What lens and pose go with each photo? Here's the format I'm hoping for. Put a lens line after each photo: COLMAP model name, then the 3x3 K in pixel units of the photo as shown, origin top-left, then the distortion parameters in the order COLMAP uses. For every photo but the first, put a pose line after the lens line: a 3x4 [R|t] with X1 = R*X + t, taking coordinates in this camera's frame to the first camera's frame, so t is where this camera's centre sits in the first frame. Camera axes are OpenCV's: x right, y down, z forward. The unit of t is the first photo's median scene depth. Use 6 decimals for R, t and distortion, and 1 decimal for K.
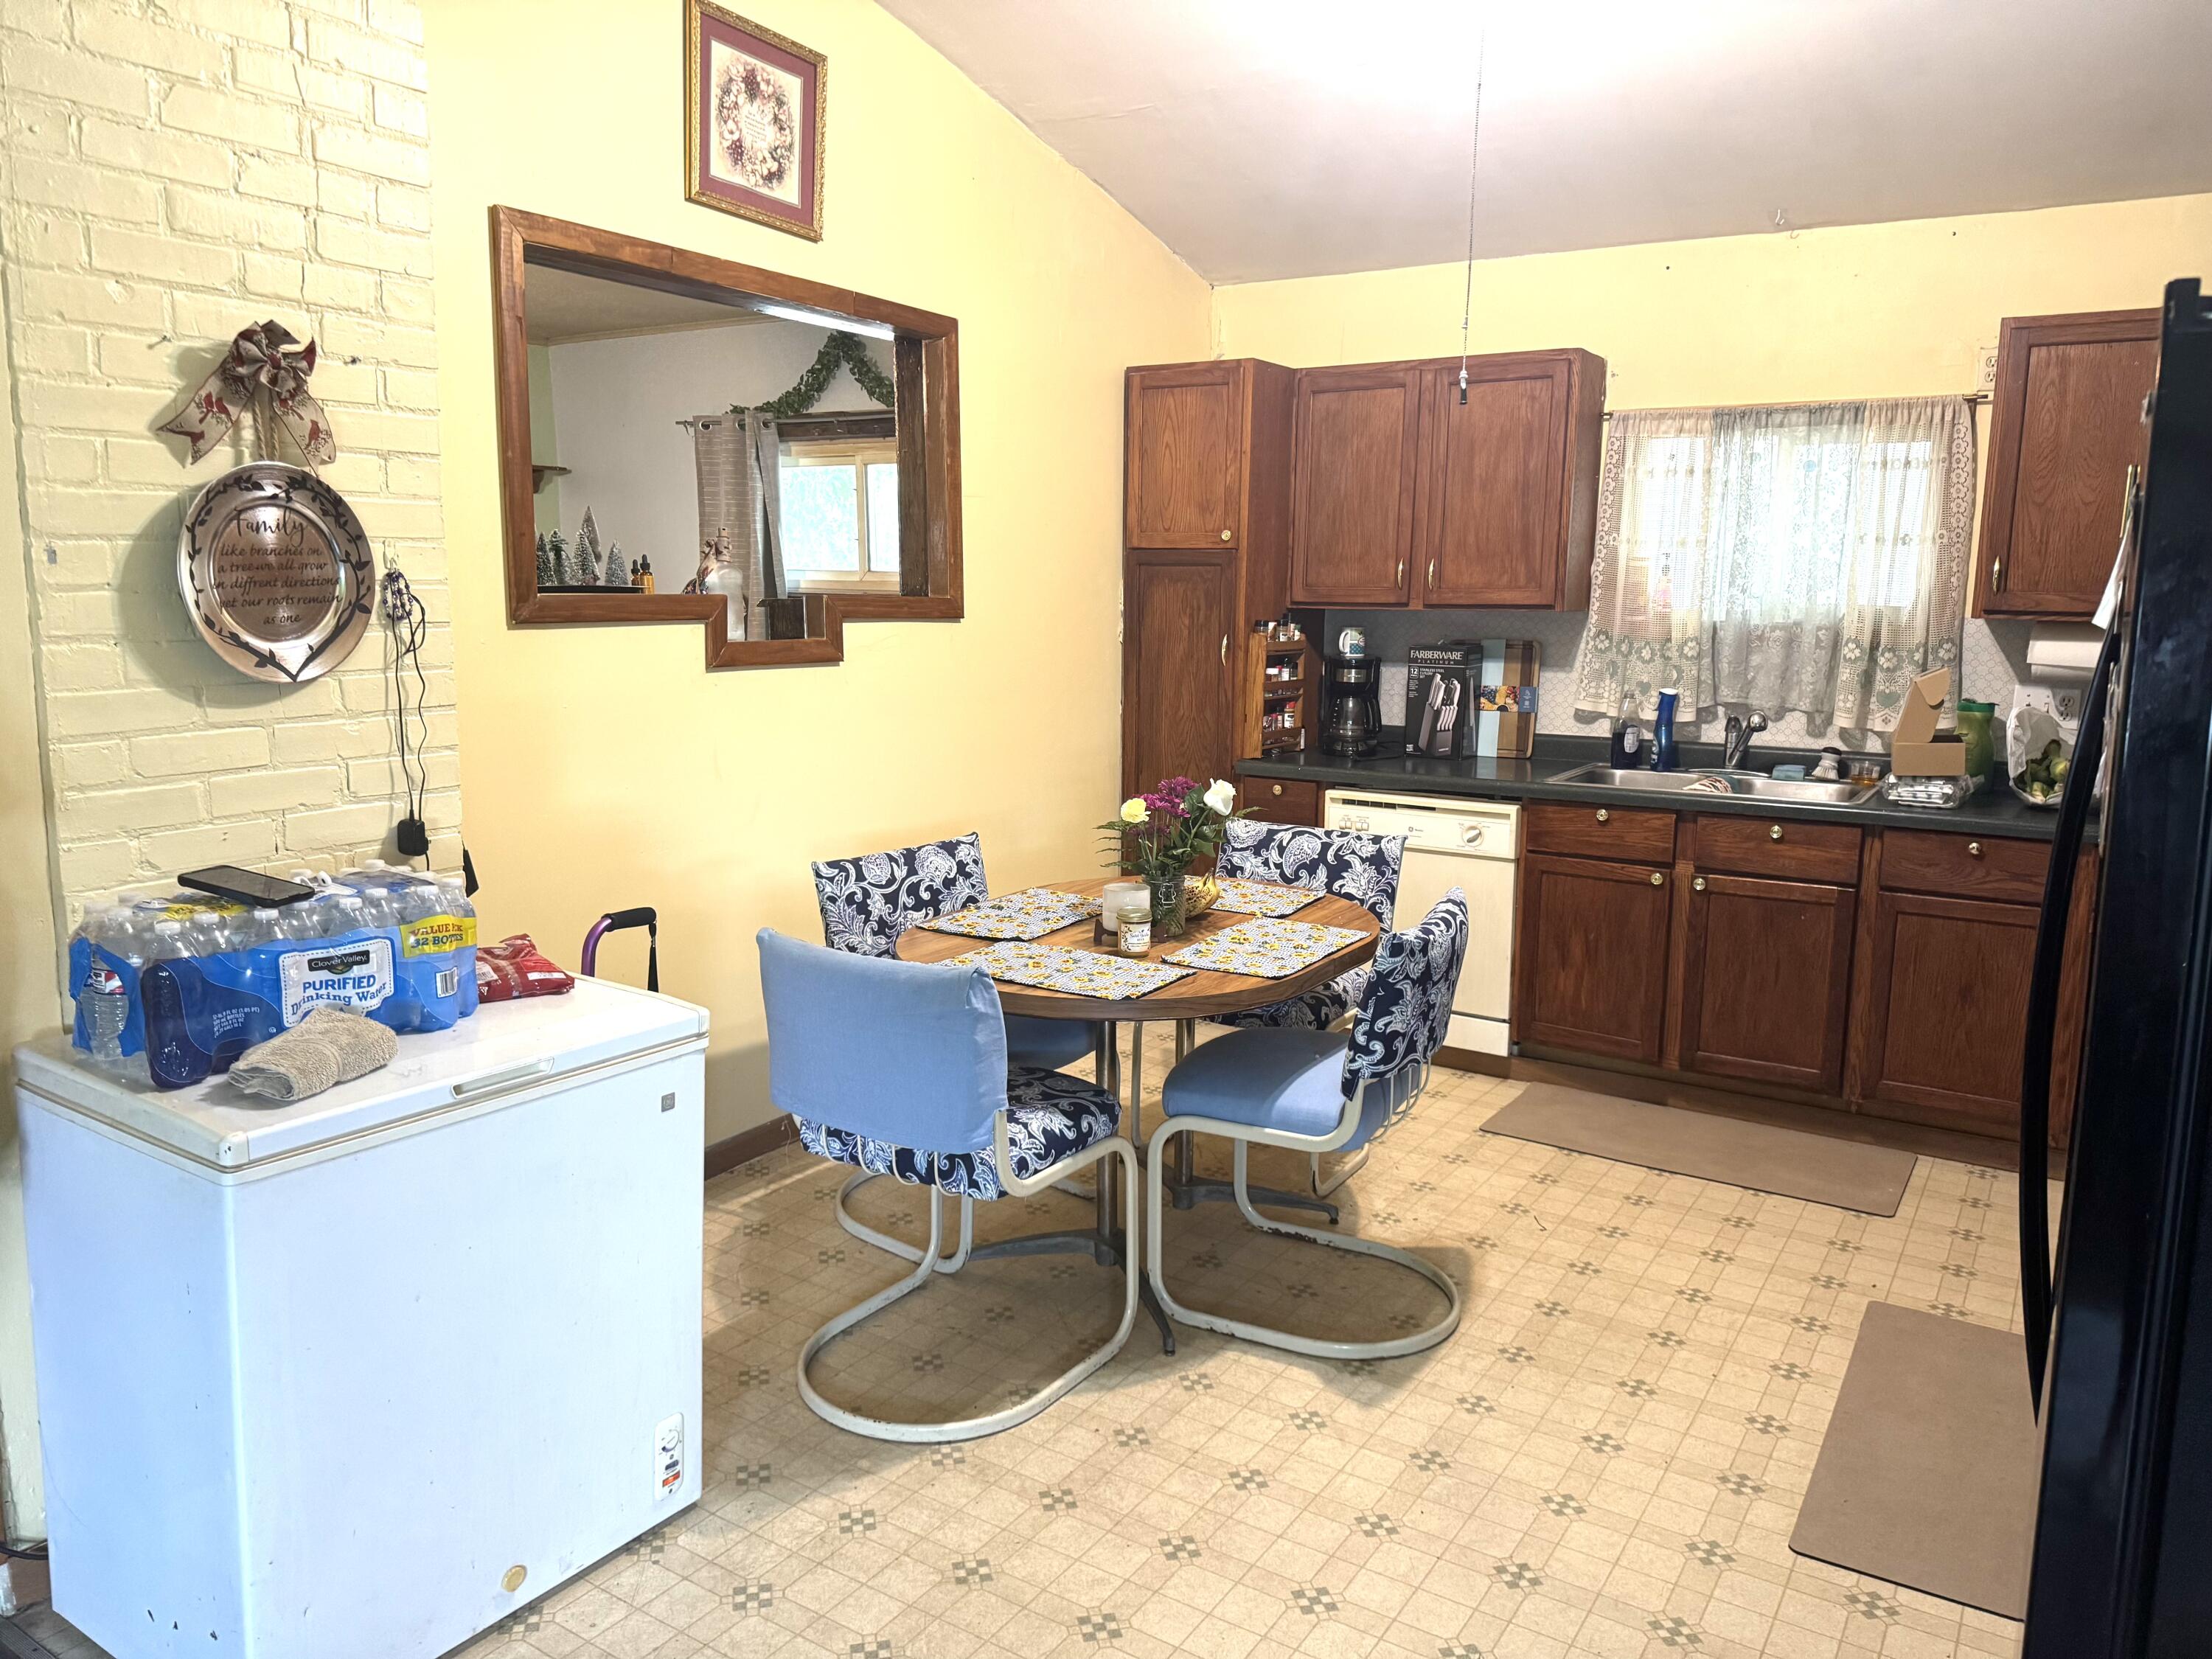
lens RADIAL K [[1542.5, 0, 1129.4], [0, 1542.5, 835.1], [0, 0, 1]] dist [0.145776, -0.265348]
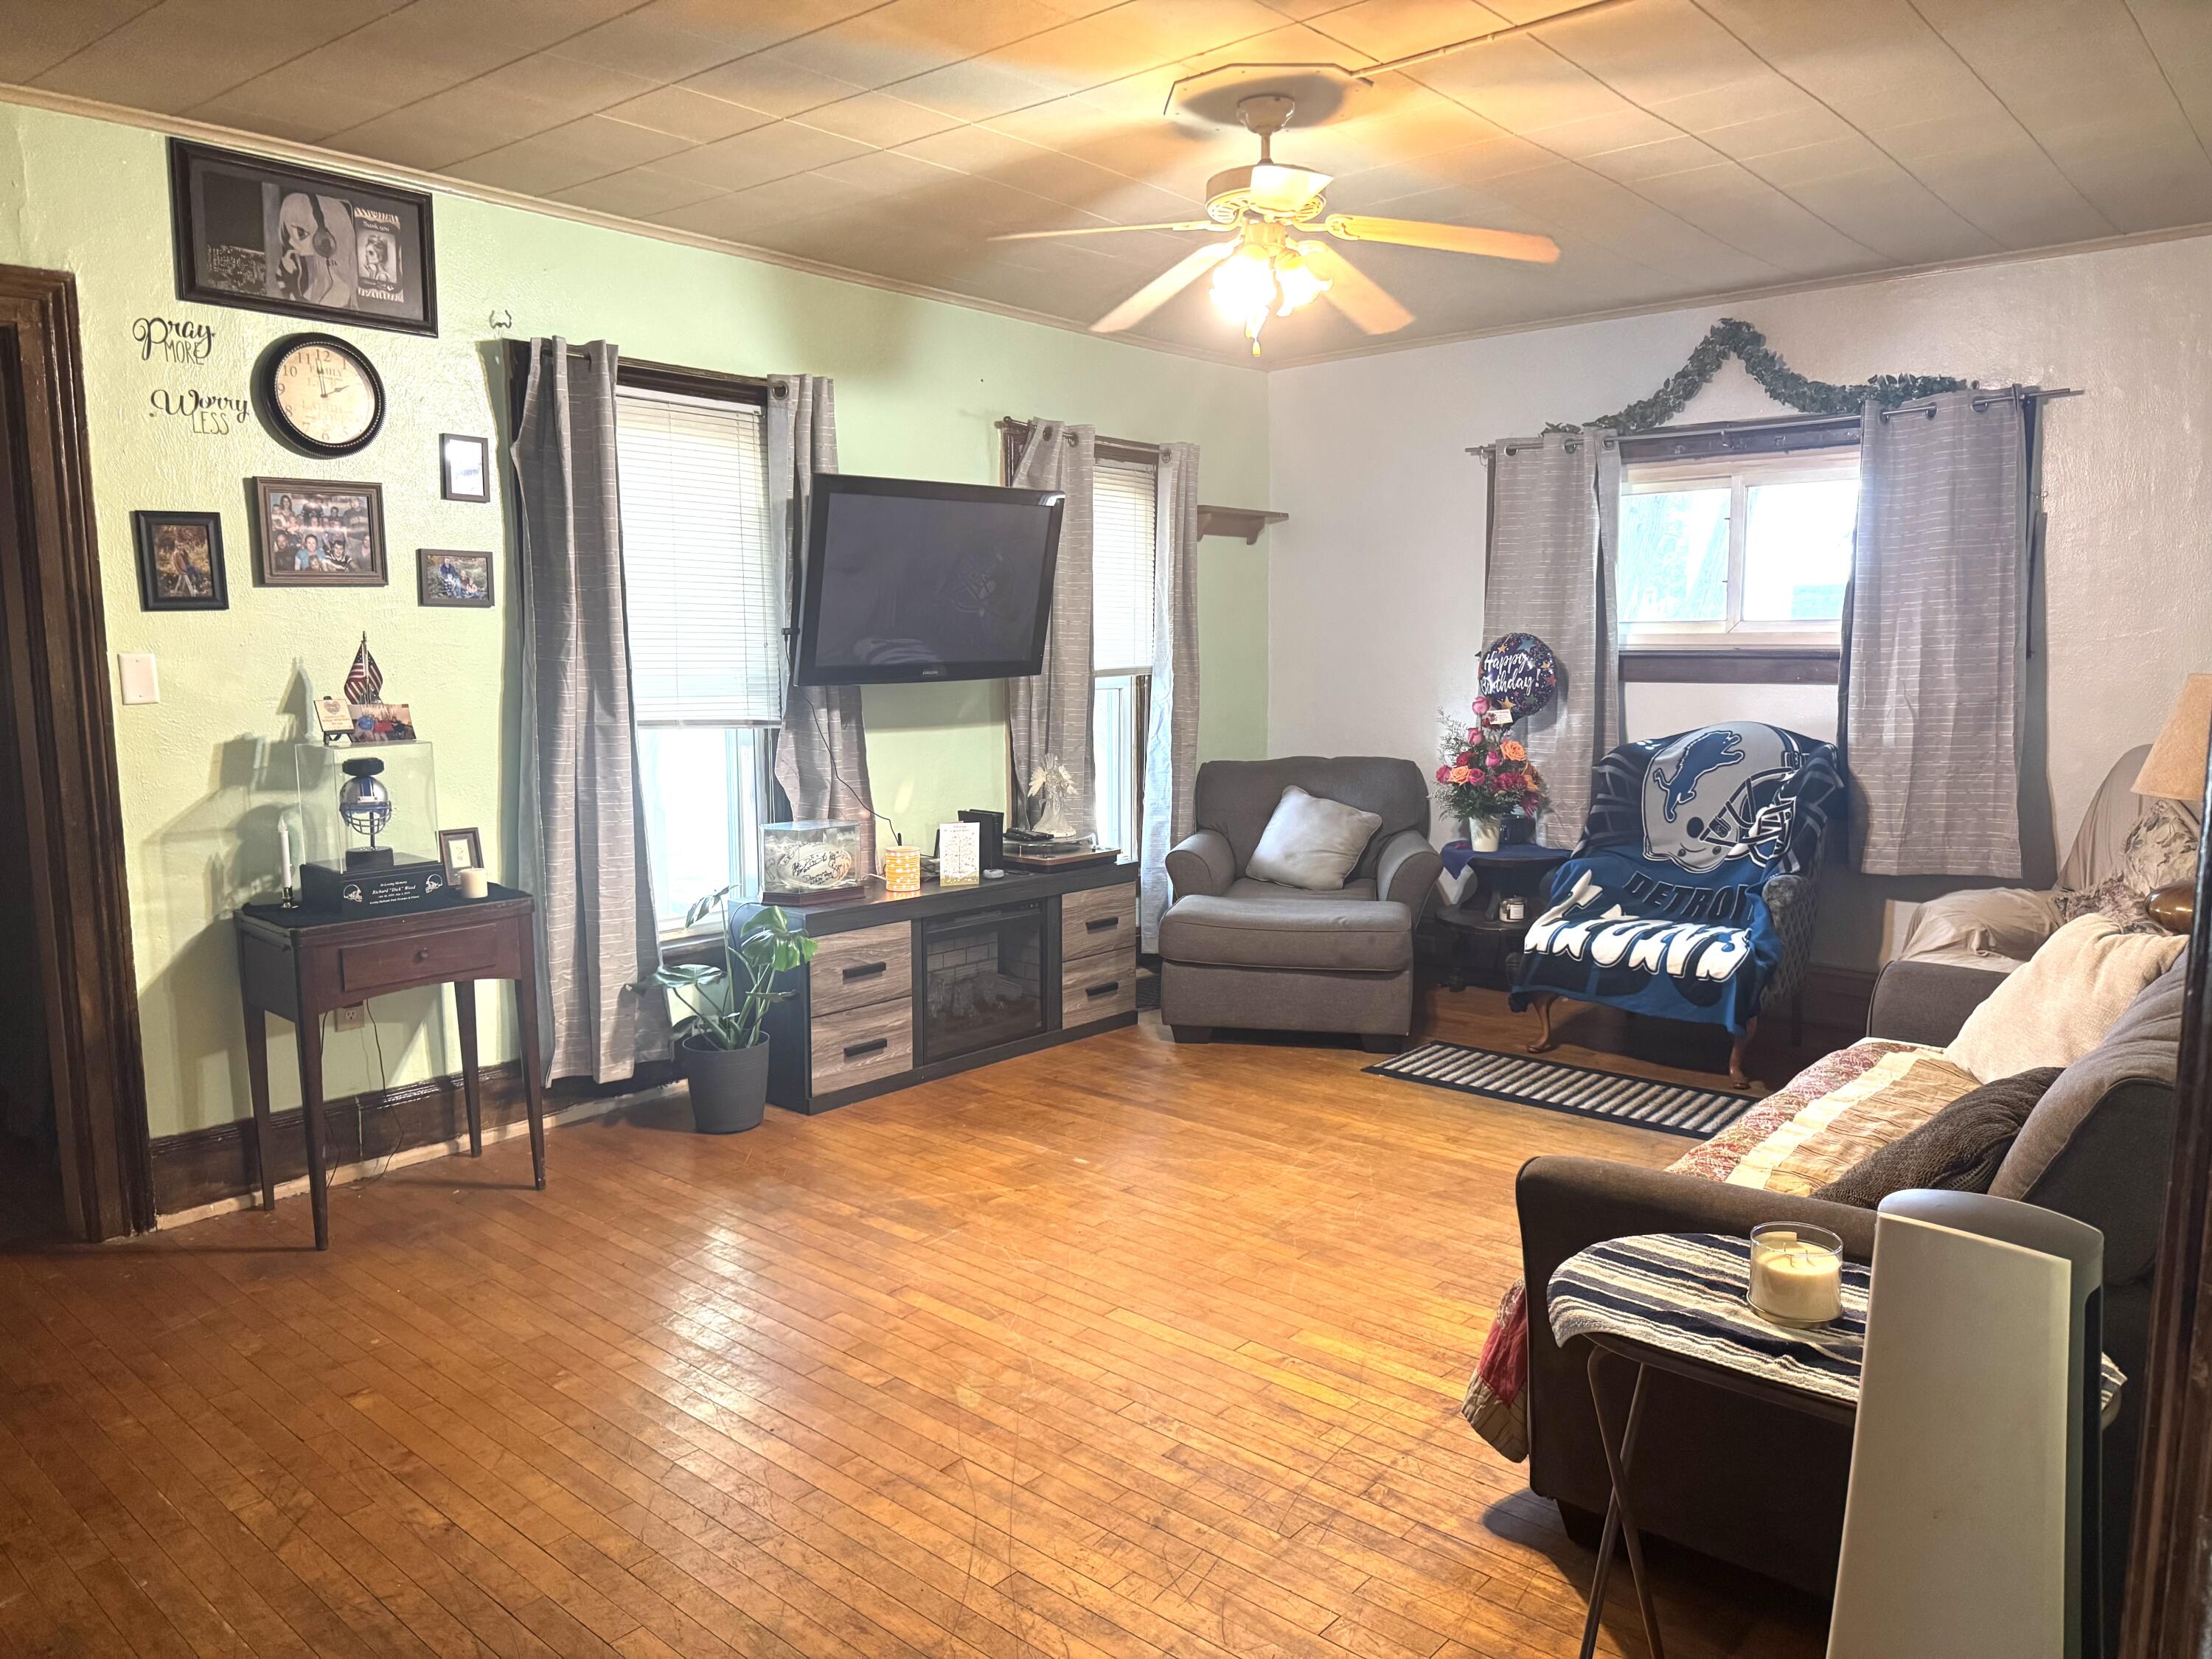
lens RADIAL K [[1568.2, 0, 1106.0], [0, 1568.2, 829.5], [0, 0, 1]] dist [0.146434, -0.284483]
pose [[0.987951, 0.003577, -0.154723, -0.565882], [-0.010737, 0.998908, -0.045465, -0.038478], [0.154391, 0.046579, 0.986911, 0.253237]]
